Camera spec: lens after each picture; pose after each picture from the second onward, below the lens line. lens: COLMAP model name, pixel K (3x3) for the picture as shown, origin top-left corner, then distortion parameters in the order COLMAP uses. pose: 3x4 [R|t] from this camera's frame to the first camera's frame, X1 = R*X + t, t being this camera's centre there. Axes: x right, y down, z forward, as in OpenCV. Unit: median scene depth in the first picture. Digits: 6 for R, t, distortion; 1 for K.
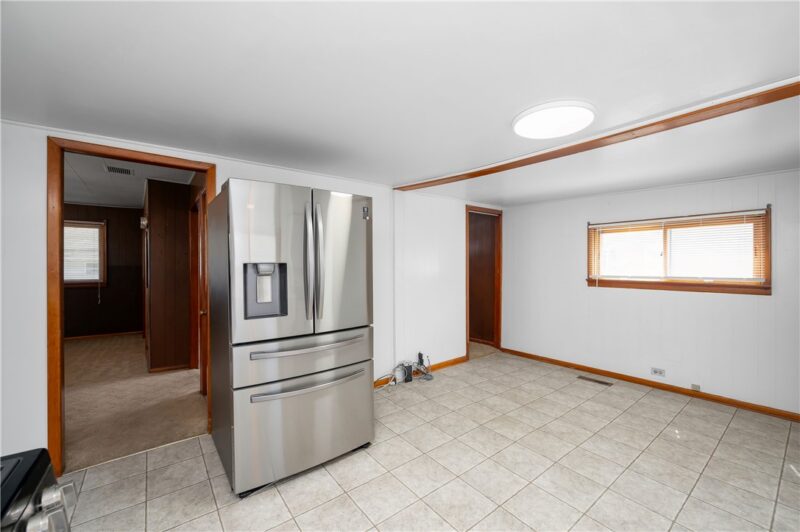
lens RADIAL K [[327.3, 0, 400.5], [0, 327.3, 268.0], [0, 0, 1]] dist [0.000360, 0.000295]
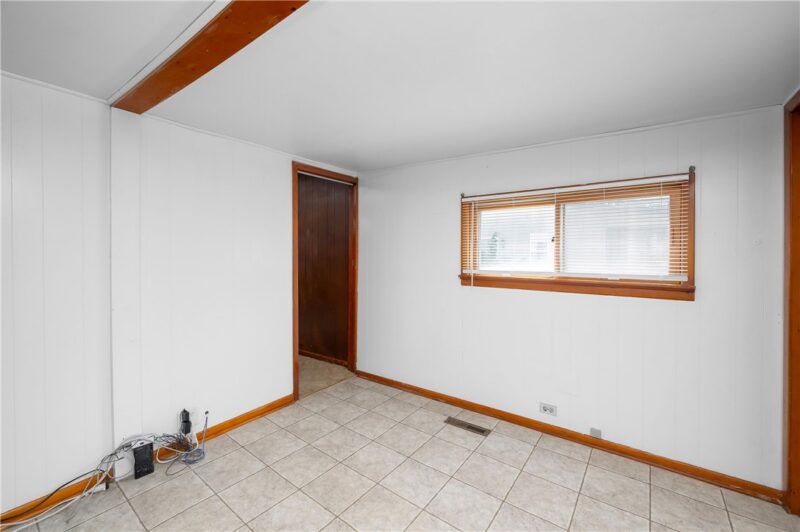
lens RADIAL K [[332.8, 0, 391.7], [0, 332.8, 257.8], [0, 0, 1]] dist [0.000241, 0.000141]
pose [[0.968981, 0.001008, 0.247132, 0.274881], [-0.002036, 0.999990, 0.003906, -0.005685], [-0.247126, -0.004288, 0.968974, 0.378379]]
